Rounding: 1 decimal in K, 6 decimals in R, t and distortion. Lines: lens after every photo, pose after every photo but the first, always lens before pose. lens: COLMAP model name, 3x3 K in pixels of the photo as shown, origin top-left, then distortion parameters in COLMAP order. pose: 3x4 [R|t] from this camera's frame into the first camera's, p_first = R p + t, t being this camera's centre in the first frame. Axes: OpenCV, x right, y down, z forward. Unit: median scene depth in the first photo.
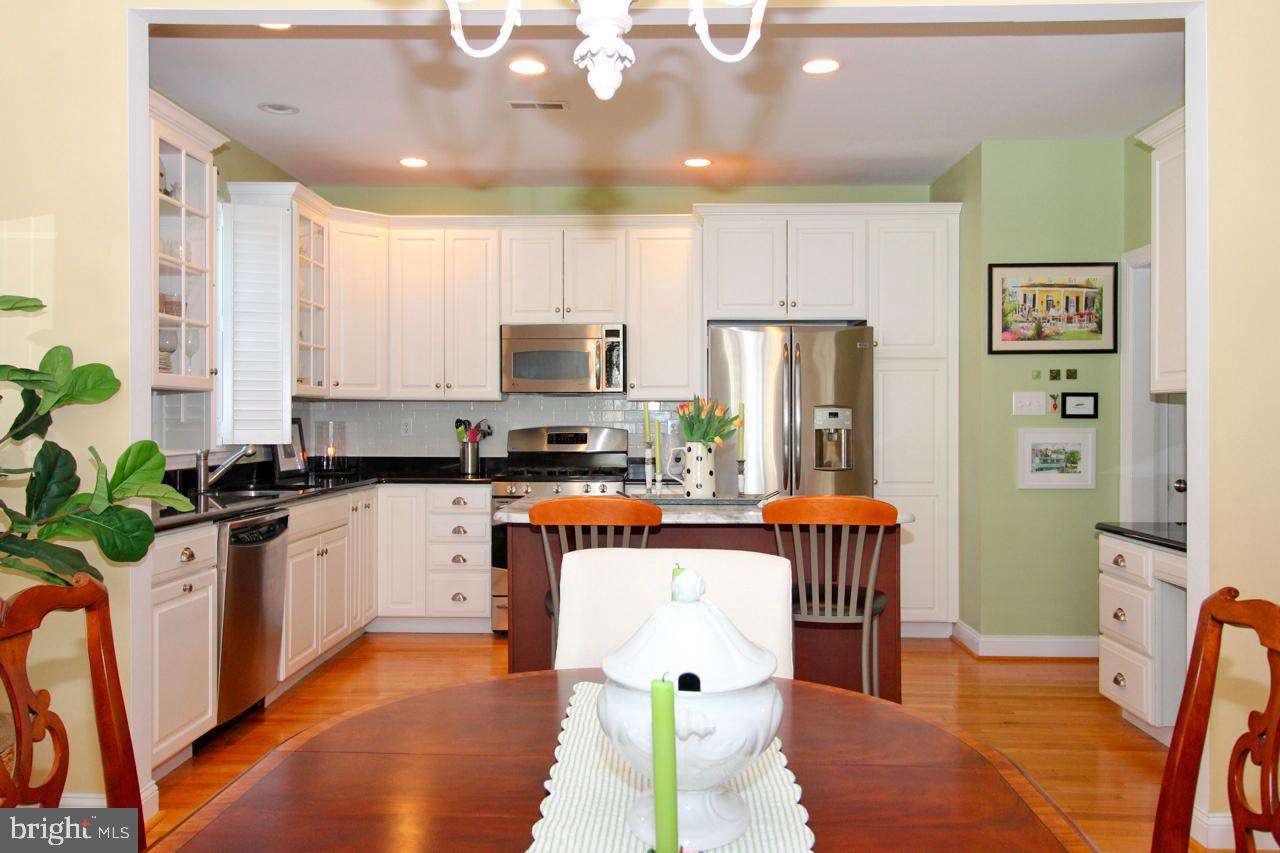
lens RADIAL K [[993.6, 0, 638.9], [0, 993.6, 416.7], [0, 0, 1]] dist [0.016874, -0.002809]
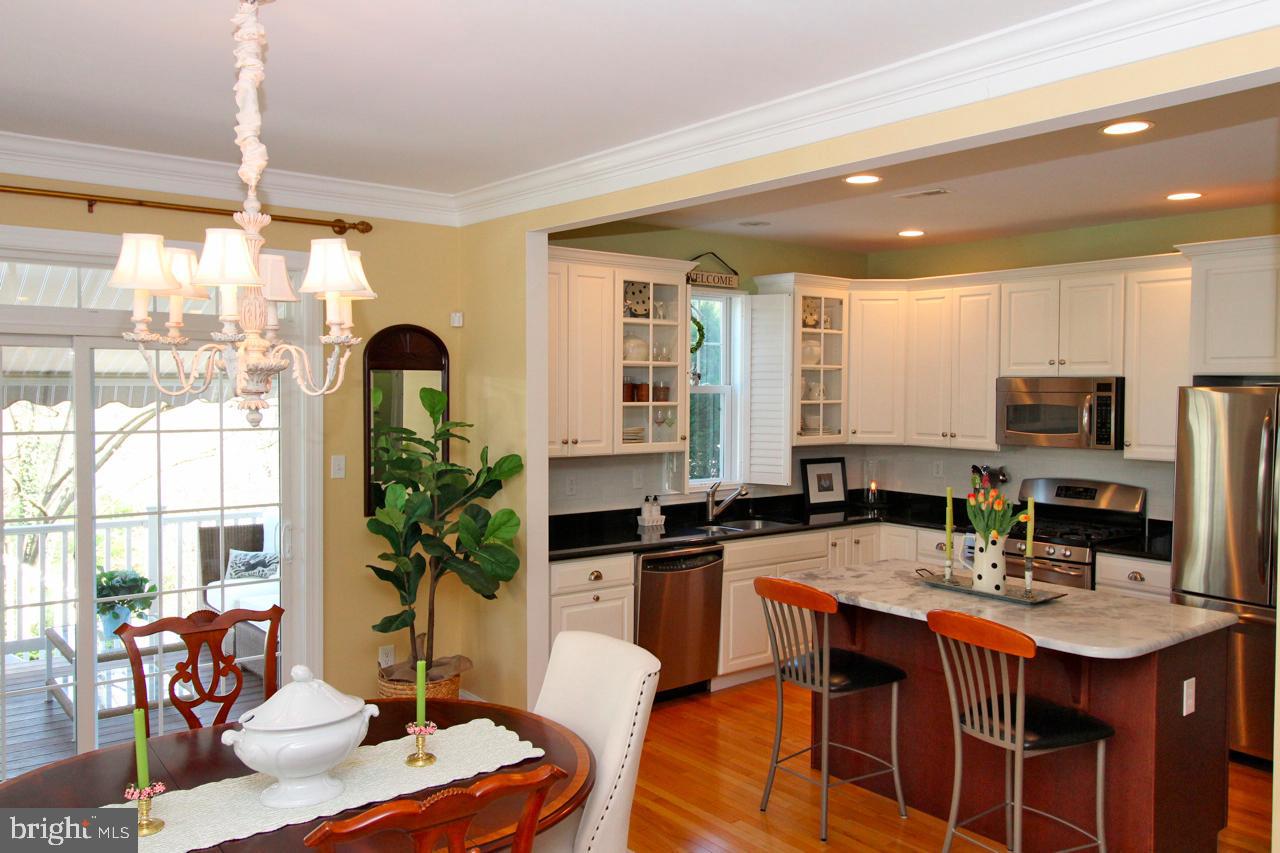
lens RADIAL K [[993.6, 0, 638.9], [0, 993.6, 416.7], [0, 0, 1]] dist [0.016874, -0.002809]
pose [[0.641310, 0.025878, -0.766846, 0.434200], [-0.004421, 0.999539, 0.030034, -0.086486], [0.767269, -0.015871, 0.641129, 0.065118]]
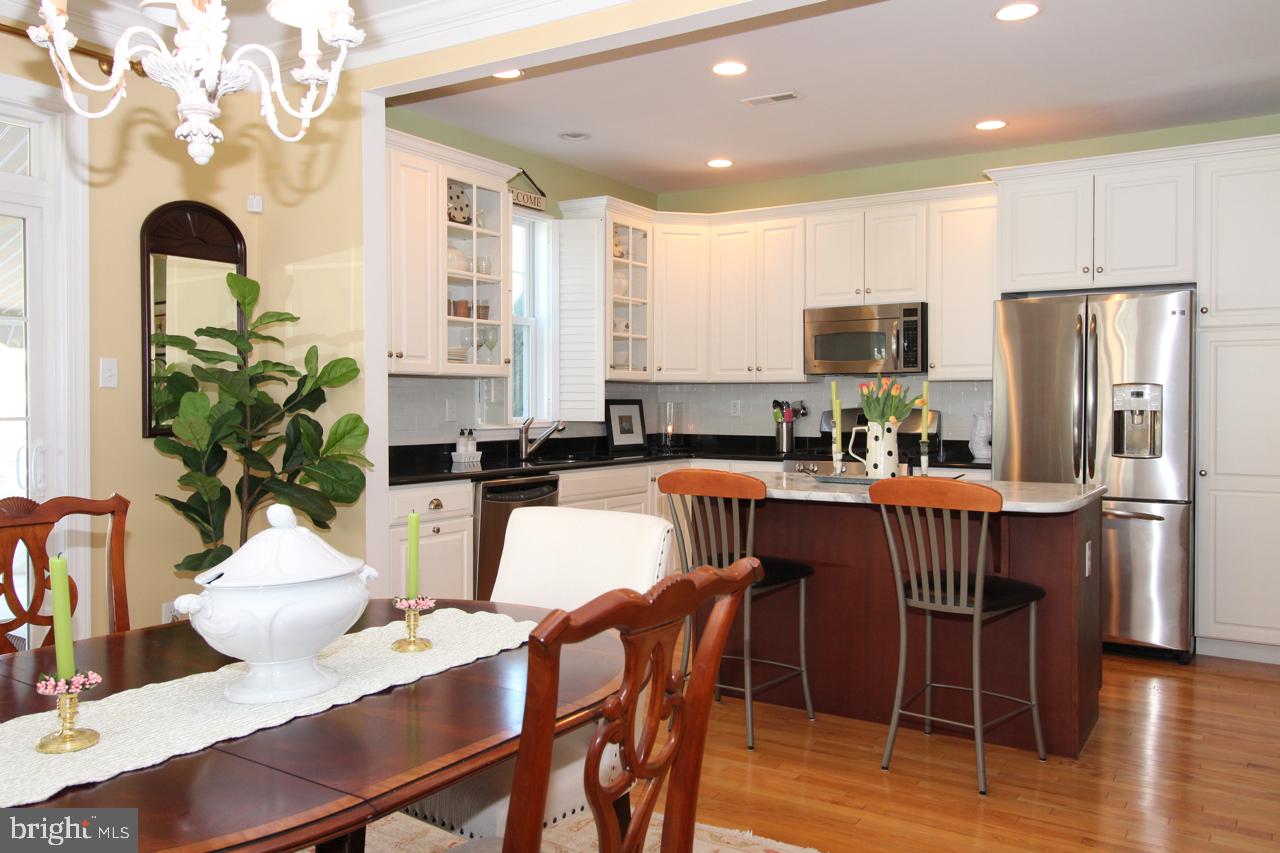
lens RADIAL K [[993.6, 0, 638.9], [0, 993.6, 416.7], [0, 0, 1]] dist [0.016874, -0.002809]
pose [[0.857036, 0.006981, -0.515209, 0.262383], [0.001184, 0.999879, 0.015518, 0.003607], [0.515255, -0.013909, 0.856924, 0.023388]]
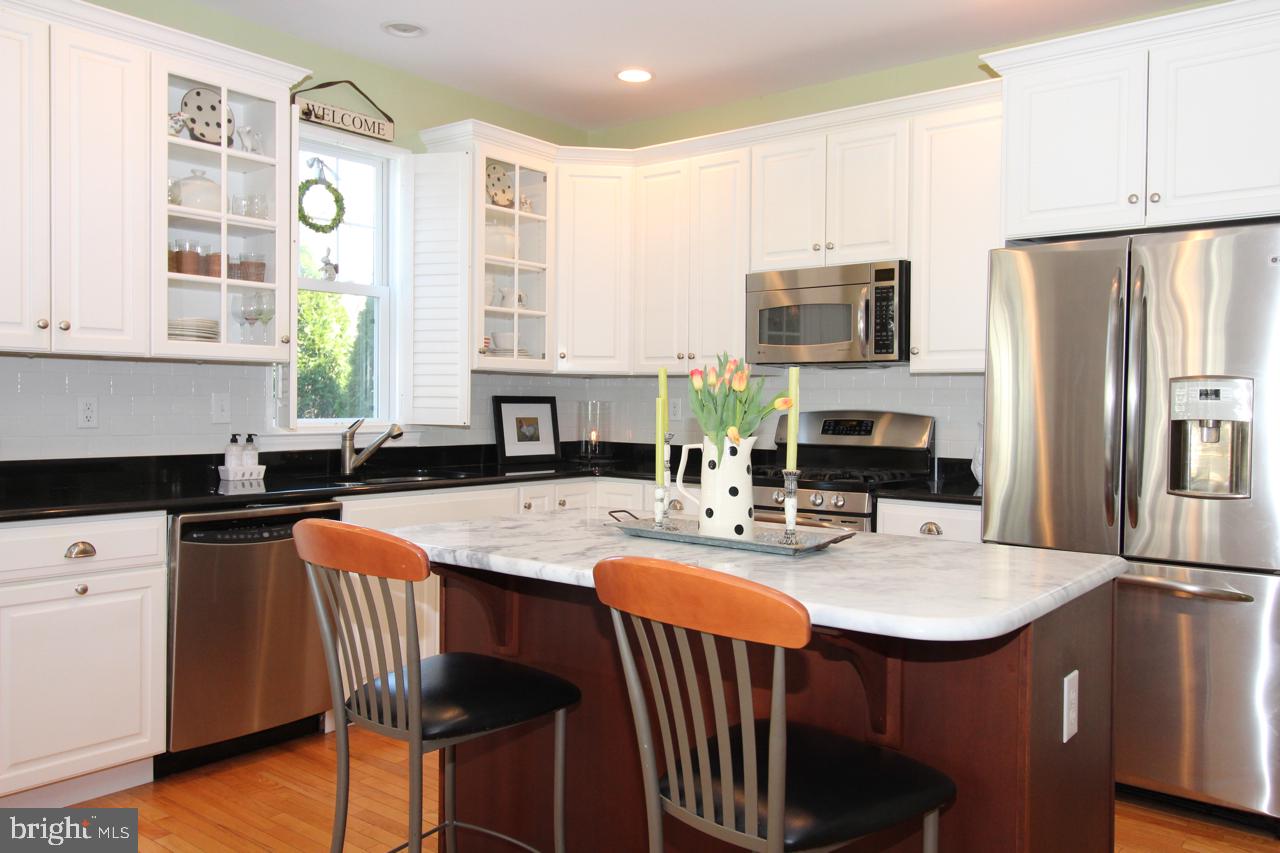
lens RADIAL K [[993.6, 0, 638.9], [0, 993.6, 416.7], [0, 0, 1]] dist [0.016874, -0.002809]
pose [[0.797614, 0.017303, -0.602919, 0.265341], [-0.008755, 0.999815, 0.017111, 0.003579], [0.603104, -0.008370, 0.797619, 0.371102]]
